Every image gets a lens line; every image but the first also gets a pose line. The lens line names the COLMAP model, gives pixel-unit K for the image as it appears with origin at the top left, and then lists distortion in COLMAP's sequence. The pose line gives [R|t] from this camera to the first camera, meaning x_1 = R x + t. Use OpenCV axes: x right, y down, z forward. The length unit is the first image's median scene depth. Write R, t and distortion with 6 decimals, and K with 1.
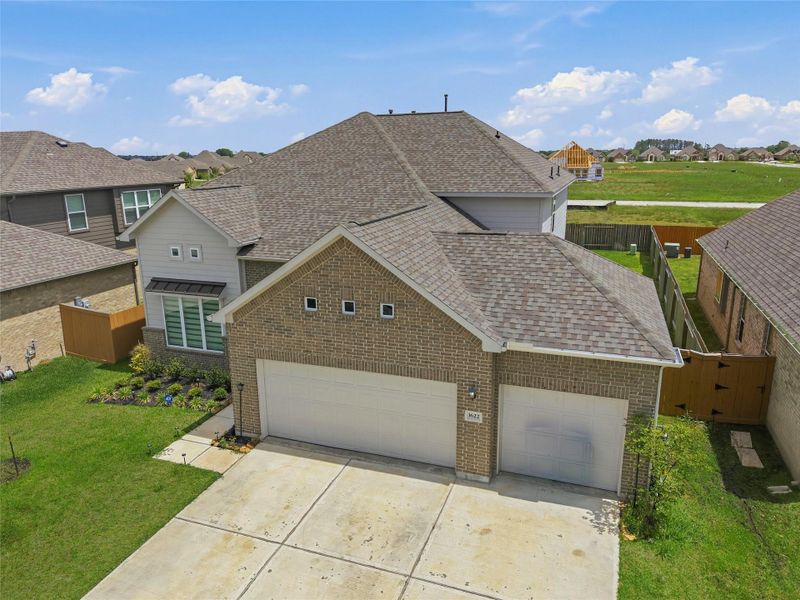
lens RADIAL K [[556.8, 0, 400.0], [0, 556.8, 300.0], [0, 0, 1]] dist [0.042004, -0.000673]
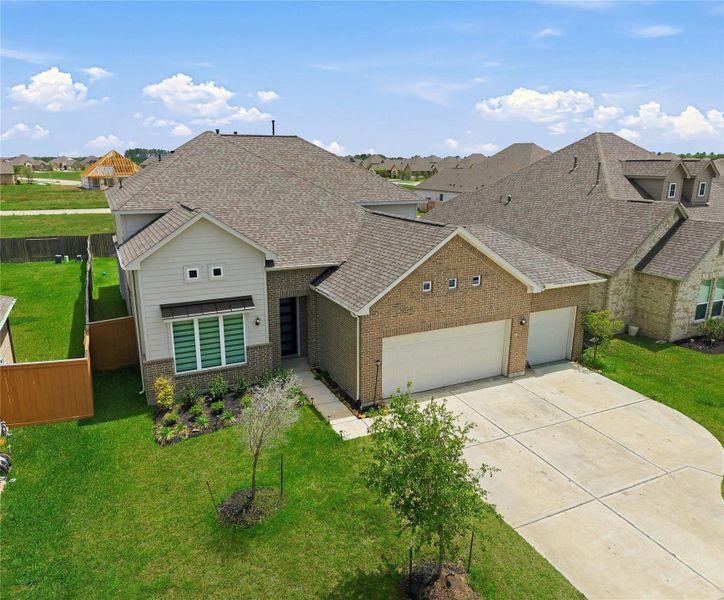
lens RADIAL K [[507.4, 0, 362.0], [0, 507.4, 300.0], [0, 0, 1]] dist [0.127448, 0.001869]
pose [[0.694690, -0.165620, 0.699983, -1.021207], [0.165329, 0.983843, 0.068704, -0.064616], [-0.700052, 0.067999, 0.710847, 0.192418]]
